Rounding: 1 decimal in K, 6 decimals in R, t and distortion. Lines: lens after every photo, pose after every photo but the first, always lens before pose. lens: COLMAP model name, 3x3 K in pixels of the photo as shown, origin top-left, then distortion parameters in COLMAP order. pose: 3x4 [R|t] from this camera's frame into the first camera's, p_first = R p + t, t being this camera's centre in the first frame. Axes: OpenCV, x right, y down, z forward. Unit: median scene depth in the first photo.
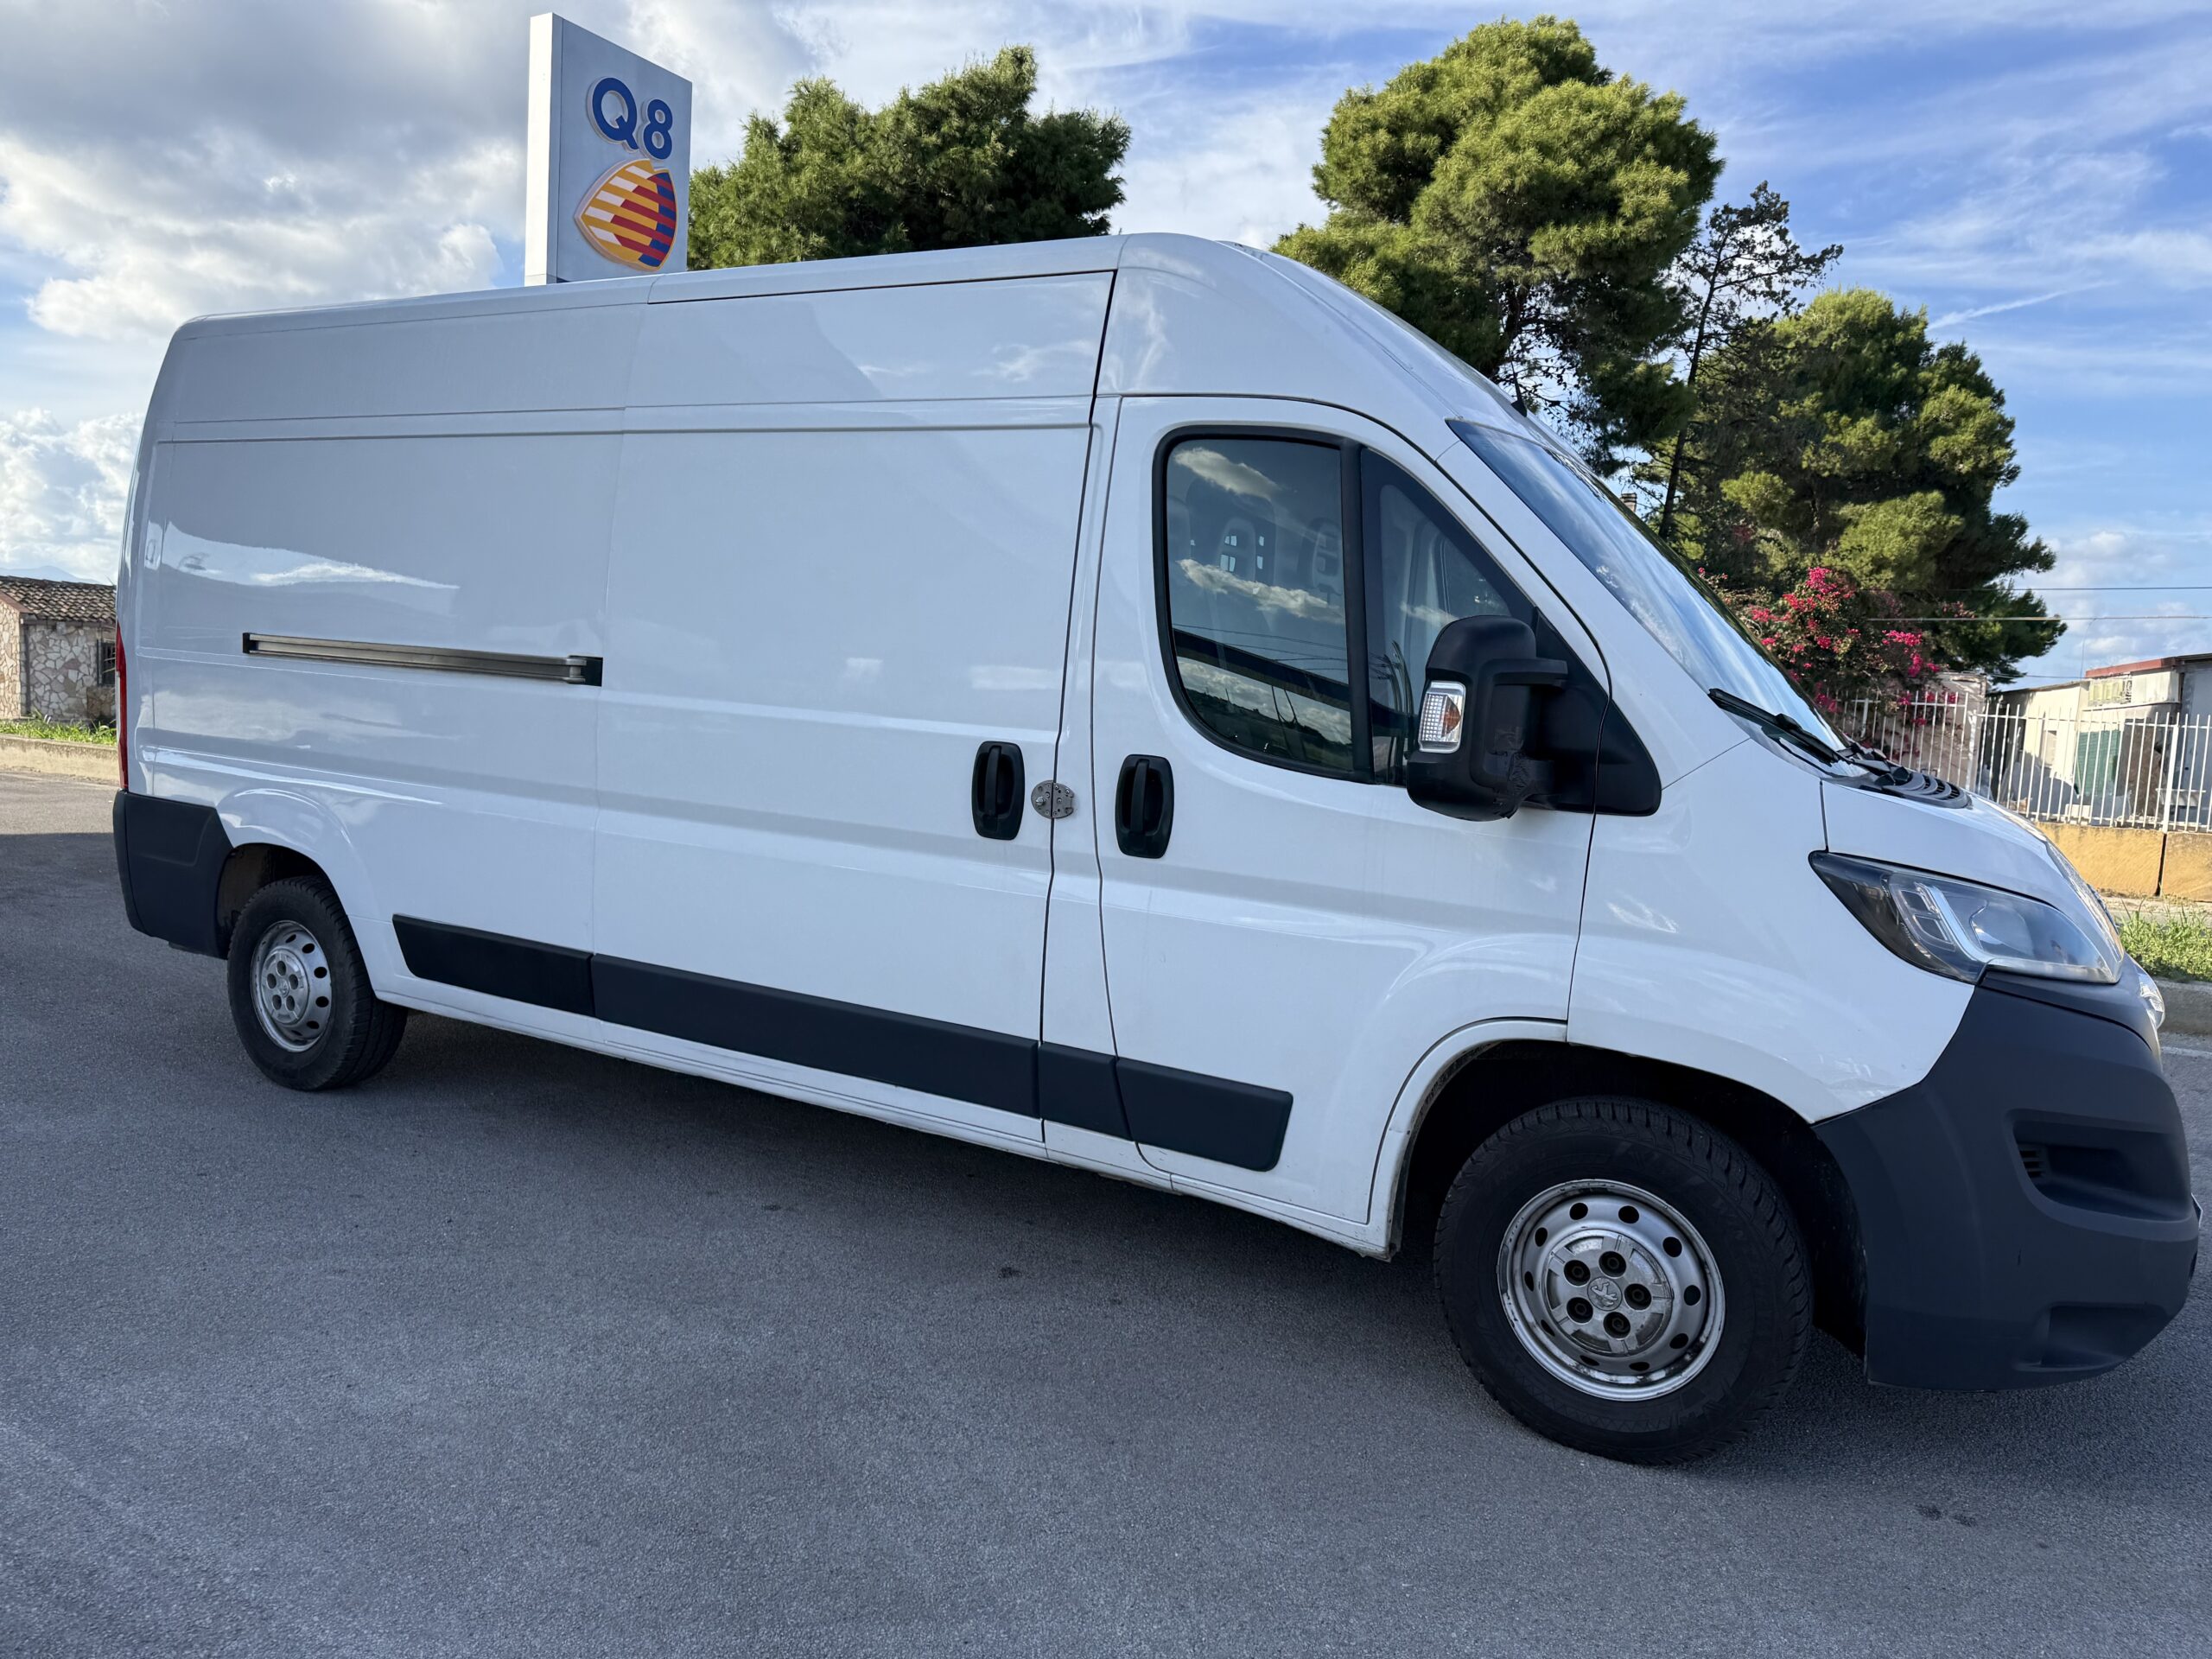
lens RADIAL K [[1573.4, 0, 1123.1], [0, 1573.4, 811.2], [0, 0, 1]] dist [0.025700, -0.027318]
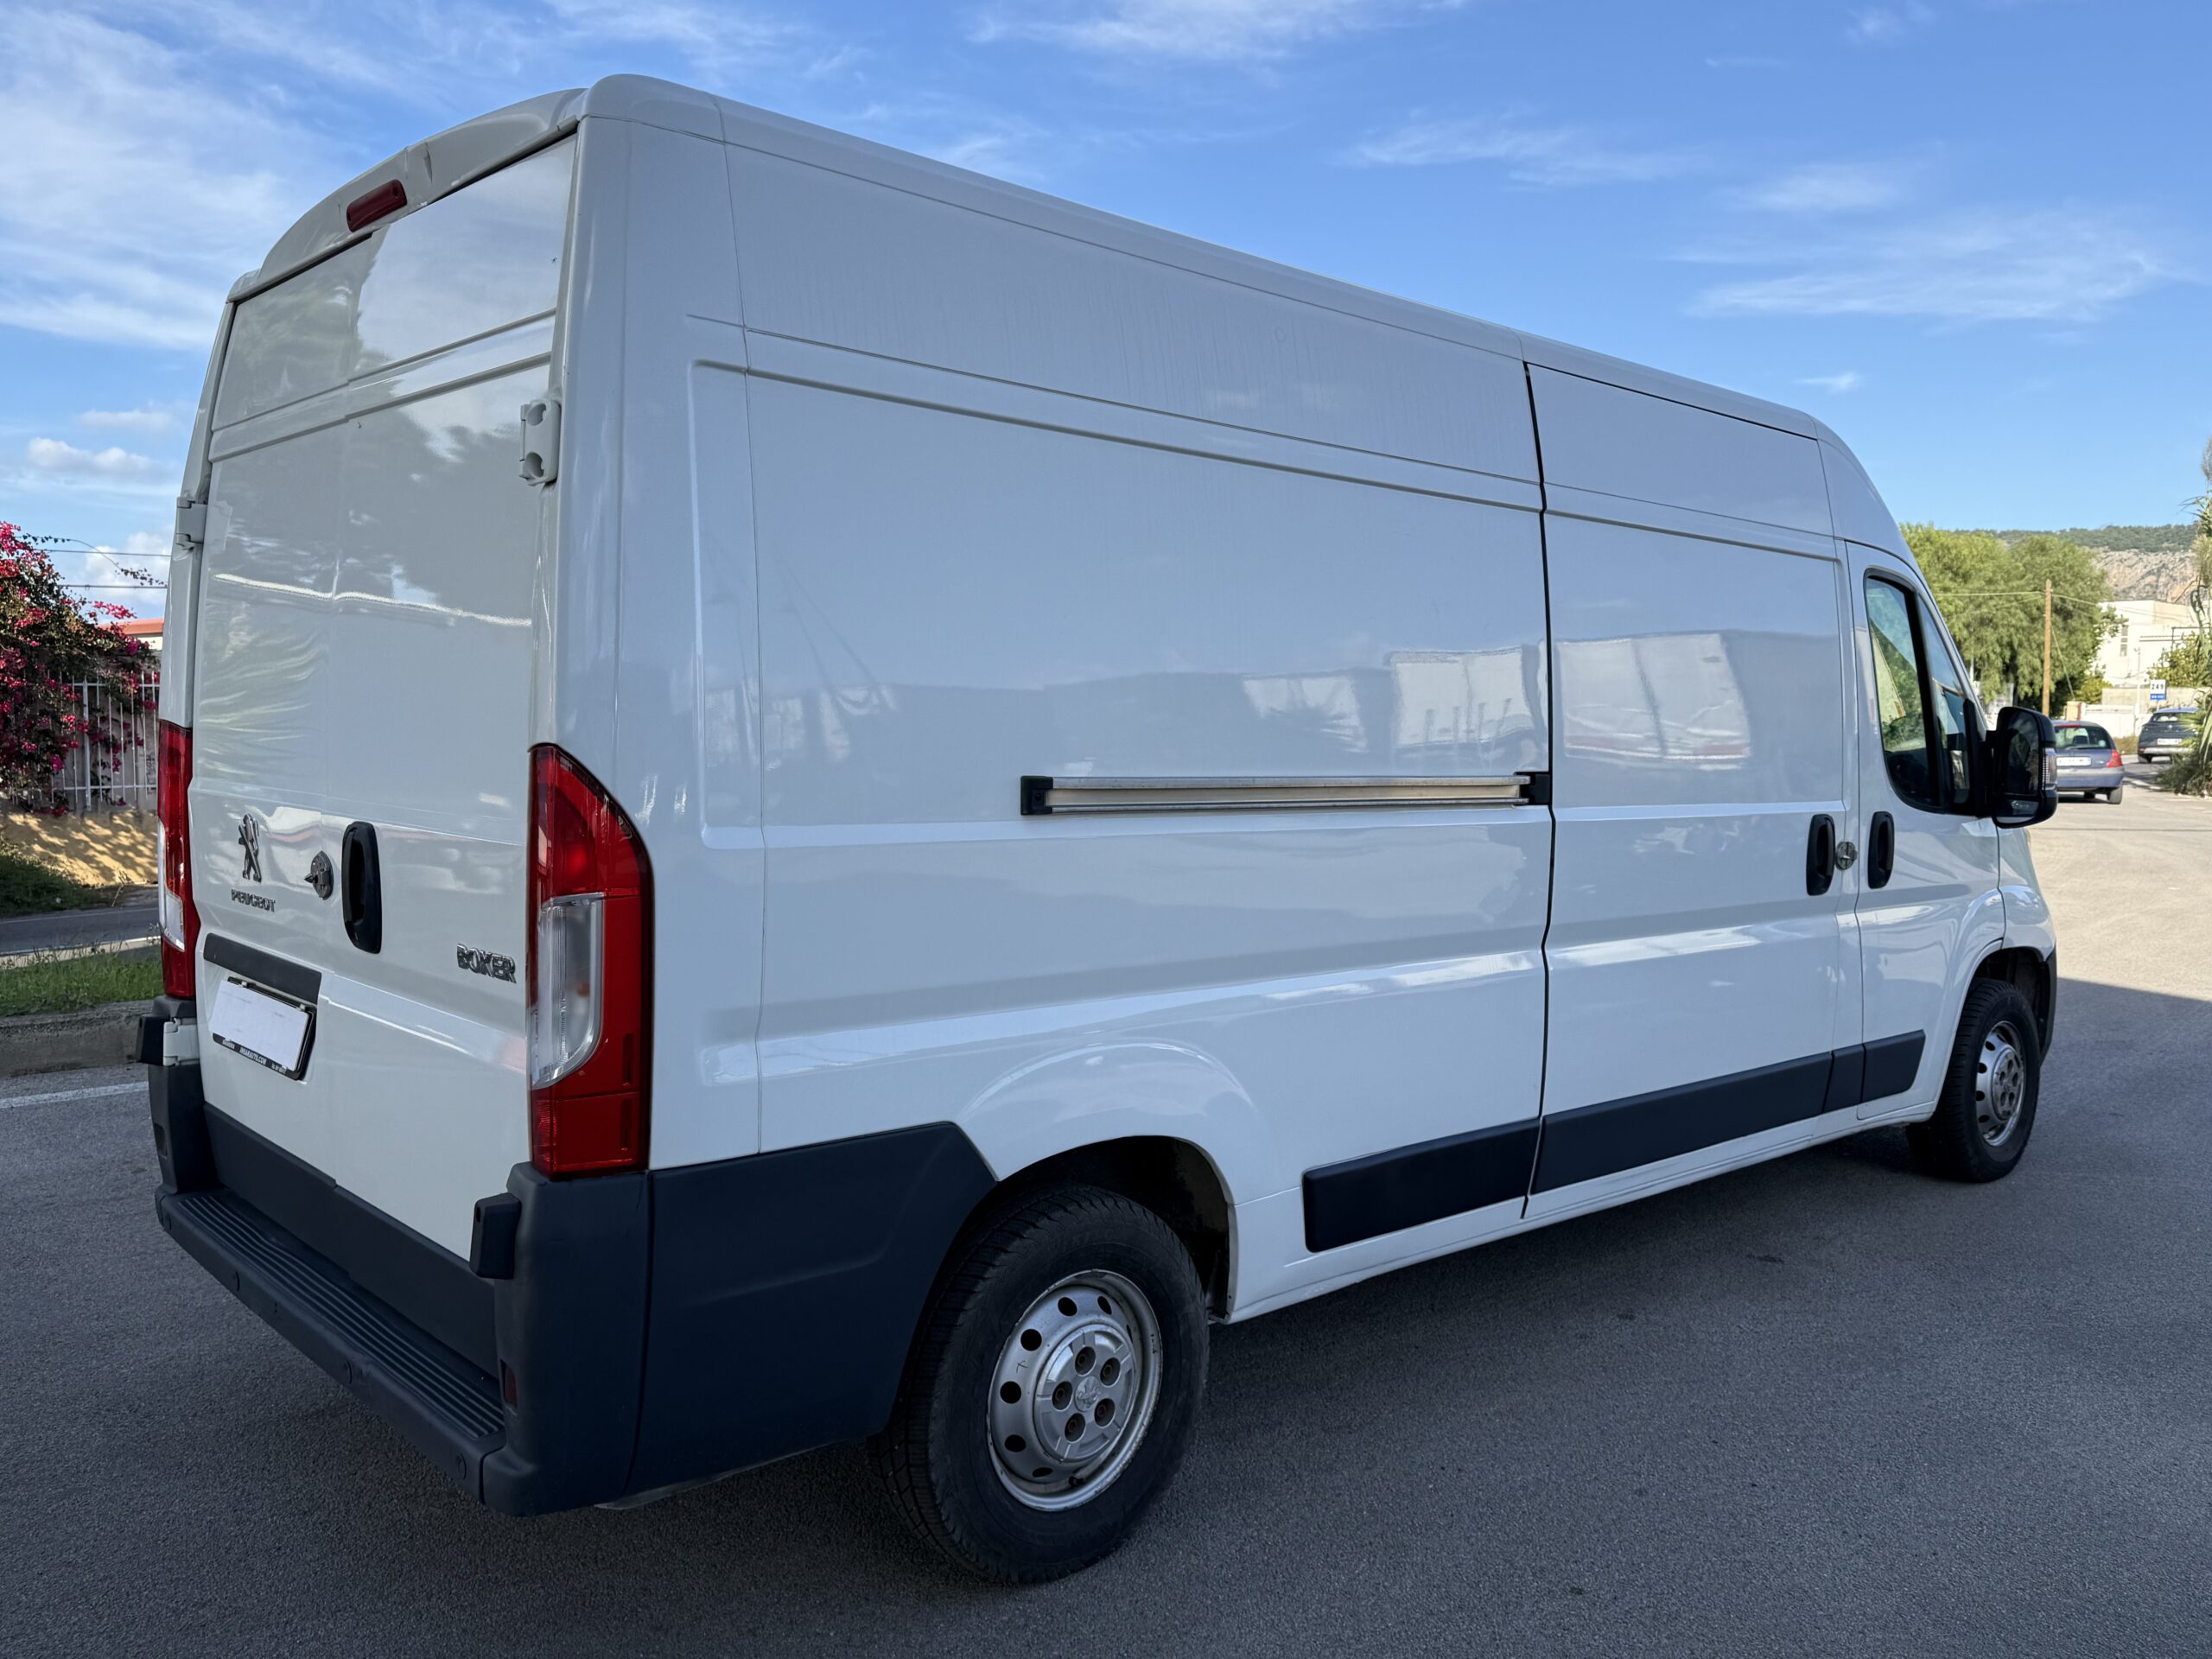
lens RADIAL K [[1764.1, 0, 1127.3], [0, 1764.1, 822.6], [0, 0, 1]] dist [0.012811, -0.010083]
pose [[0.305310, -0.110491, 0.945821, -1.029654], [0.082814, 0.992563, 0.089219, -0.137238], [-0.948645, 0.051087, 0.312189, 0.730279]]
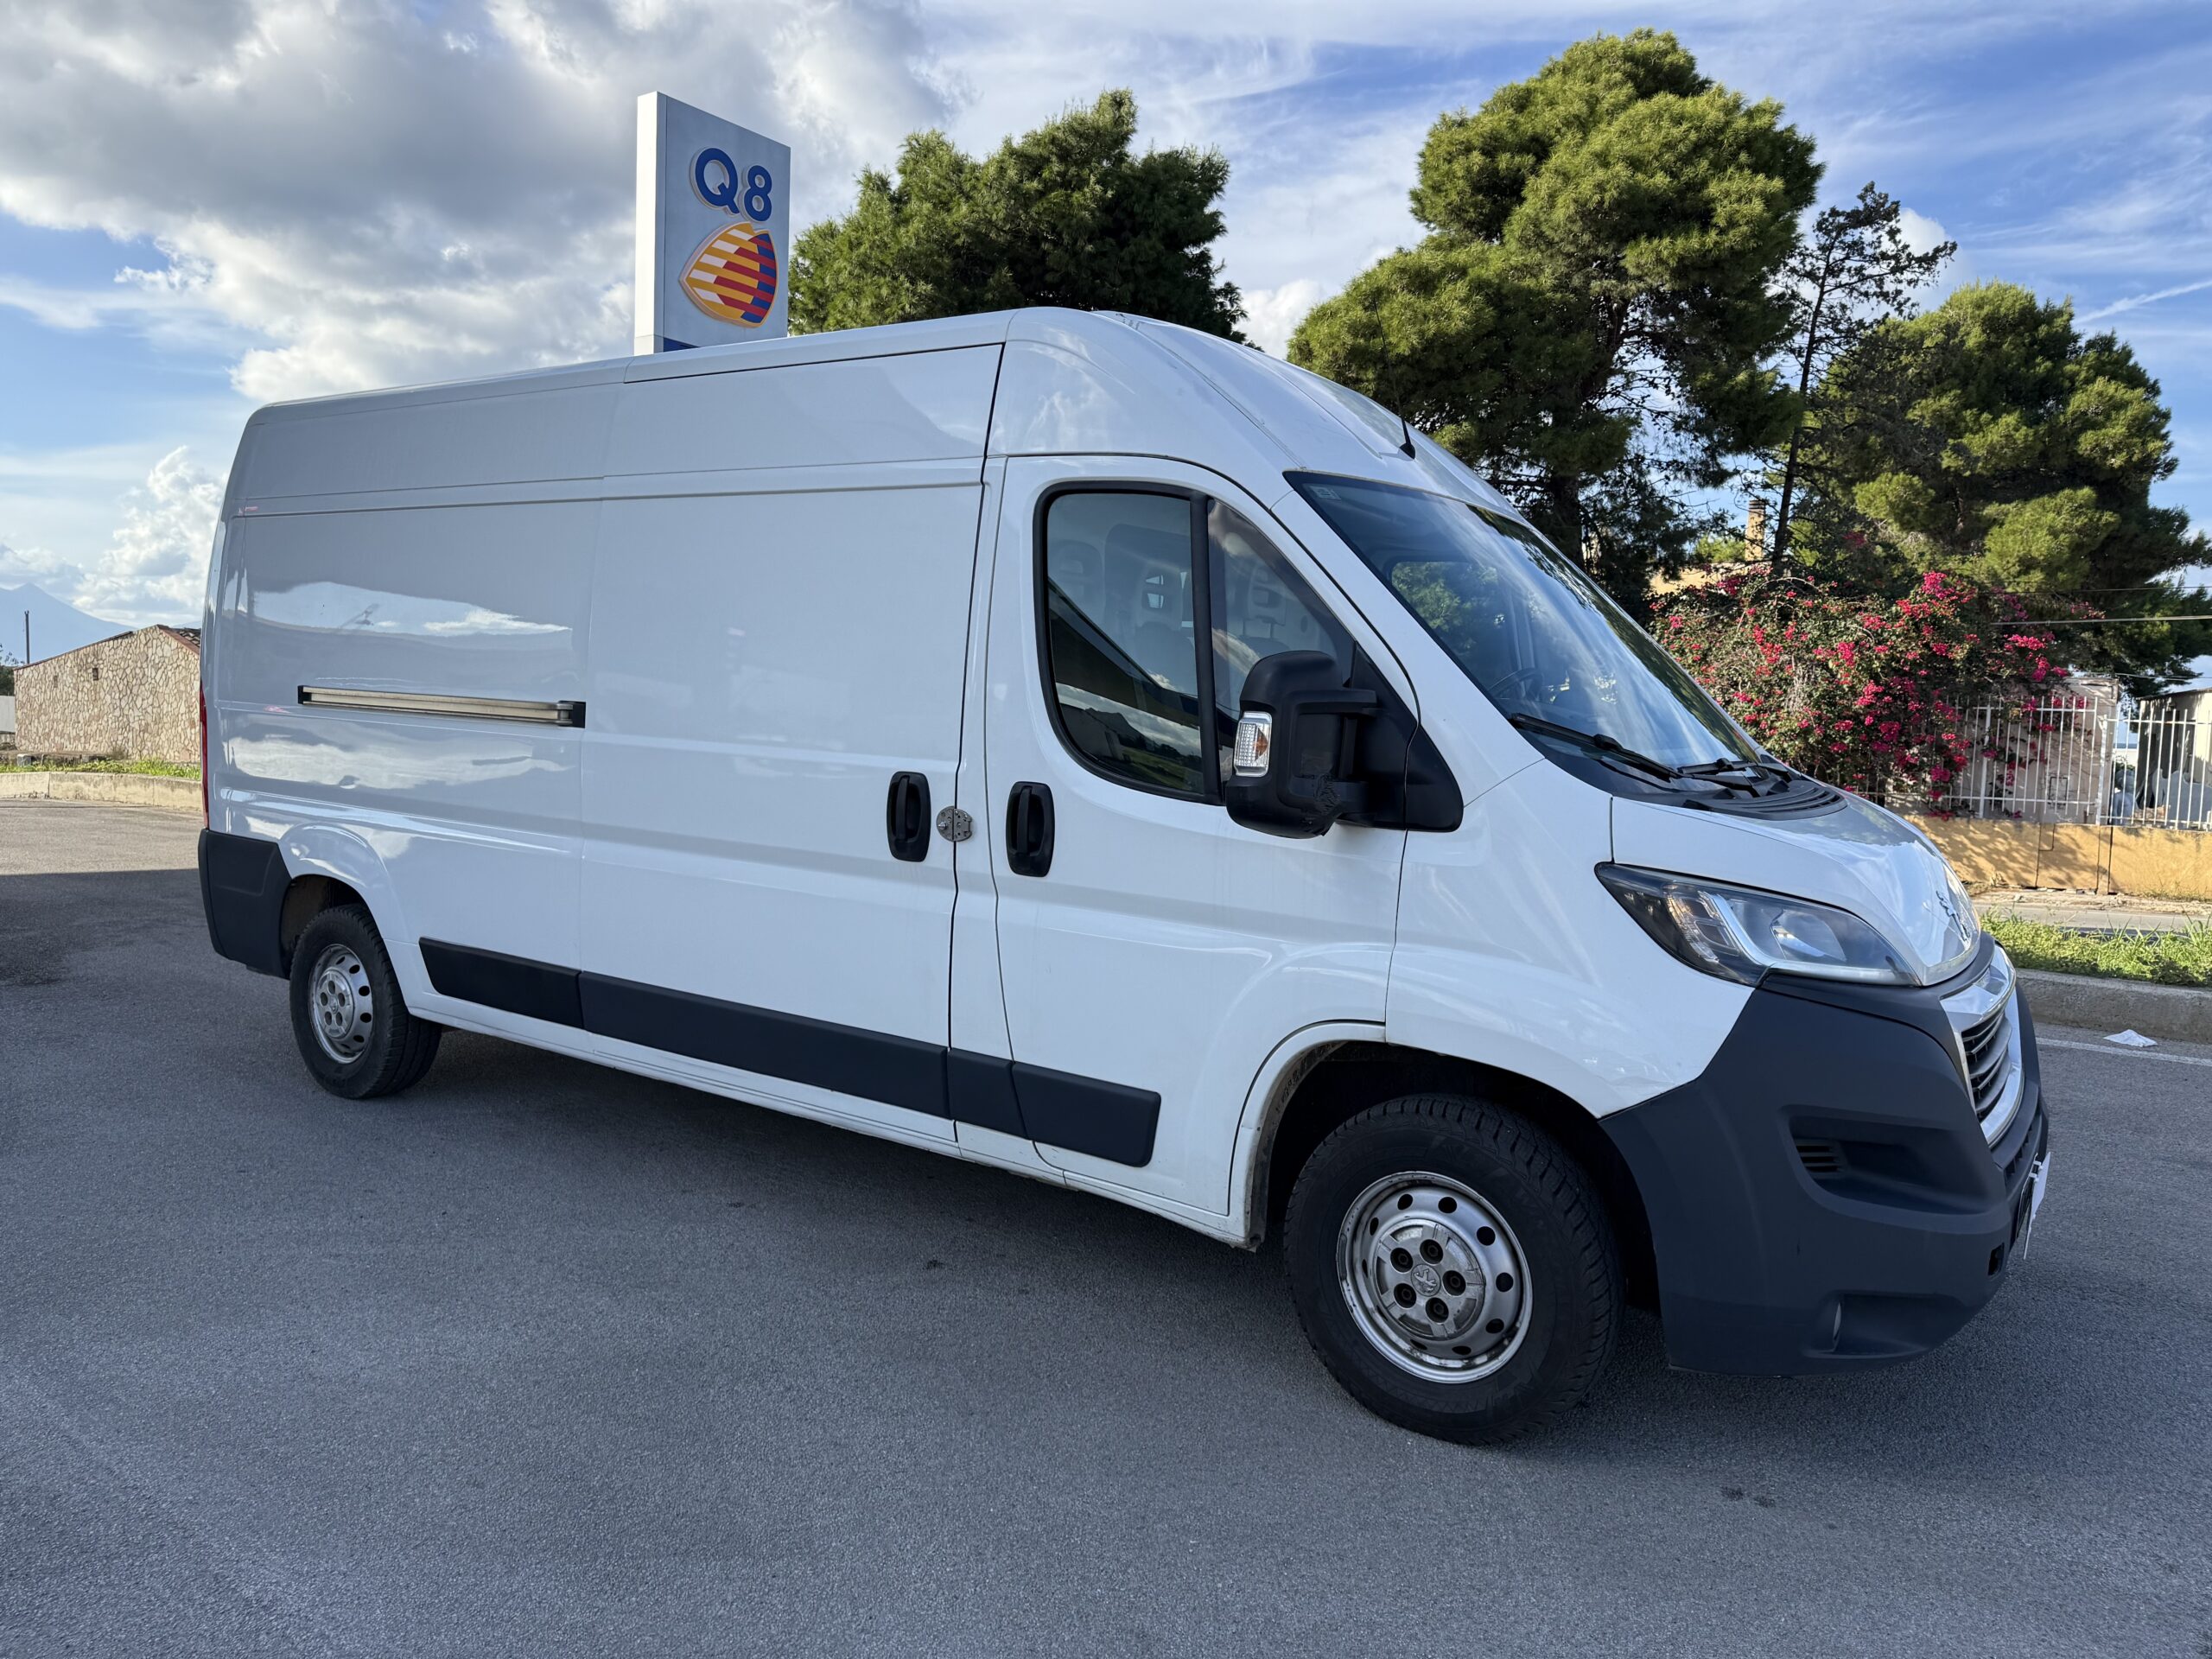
lens RADIAL K [[1573.4, 0, 1118.4], [0, 1573.4, 786.5], [0, 0, 1]] dist [0.025700, -0.027318]
pose [[0.995559, -0.017751, -0.092447, 0.112732], [0.014955, 0.999412, -0.030852, 0.001109], [0.092940, 0.029333, 0.995240, -0.049773]]
